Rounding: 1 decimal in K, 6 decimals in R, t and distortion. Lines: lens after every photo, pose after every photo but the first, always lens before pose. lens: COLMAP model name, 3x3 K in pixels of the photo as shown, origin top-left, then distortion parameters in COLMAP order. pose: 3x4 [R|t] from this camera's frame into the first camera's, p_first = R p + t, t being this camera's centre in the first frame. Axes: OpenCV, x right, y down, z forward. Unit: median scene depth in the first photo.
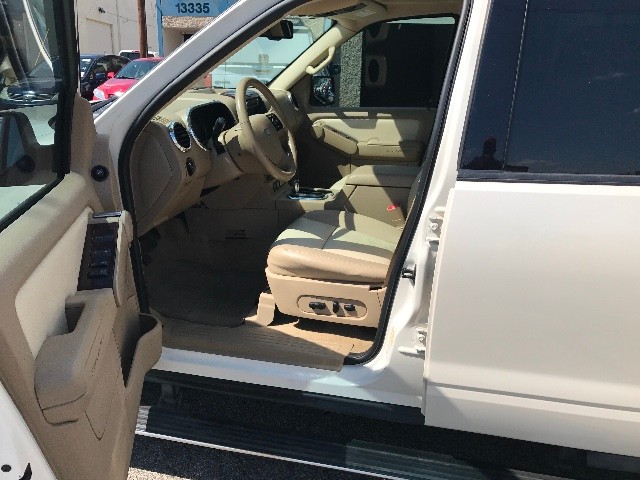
lens RADIAL K [[538.5, 0, 319.7], [0, 538.5, 244.1], [0, 0, 1]] dist [0.022555, -0.019666]
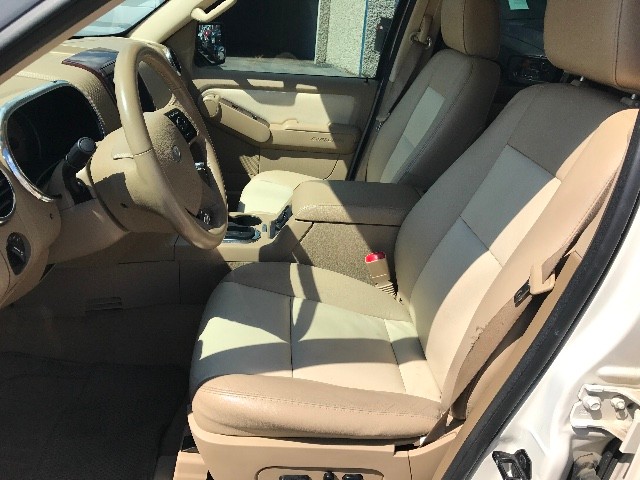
lens RADIAL K [[538.5, 0, 323.2], [0, 538.5, 234.2], [0, 0, 1]] dist [0.022555, -0.019666]
pose [[0.955108, -0.049410, 0.292109, -0.095820], [0.021489, 0.994951, 0.098032, -0.145076], [-0.295478, -0.087354, 0.951347, 0.376347]]
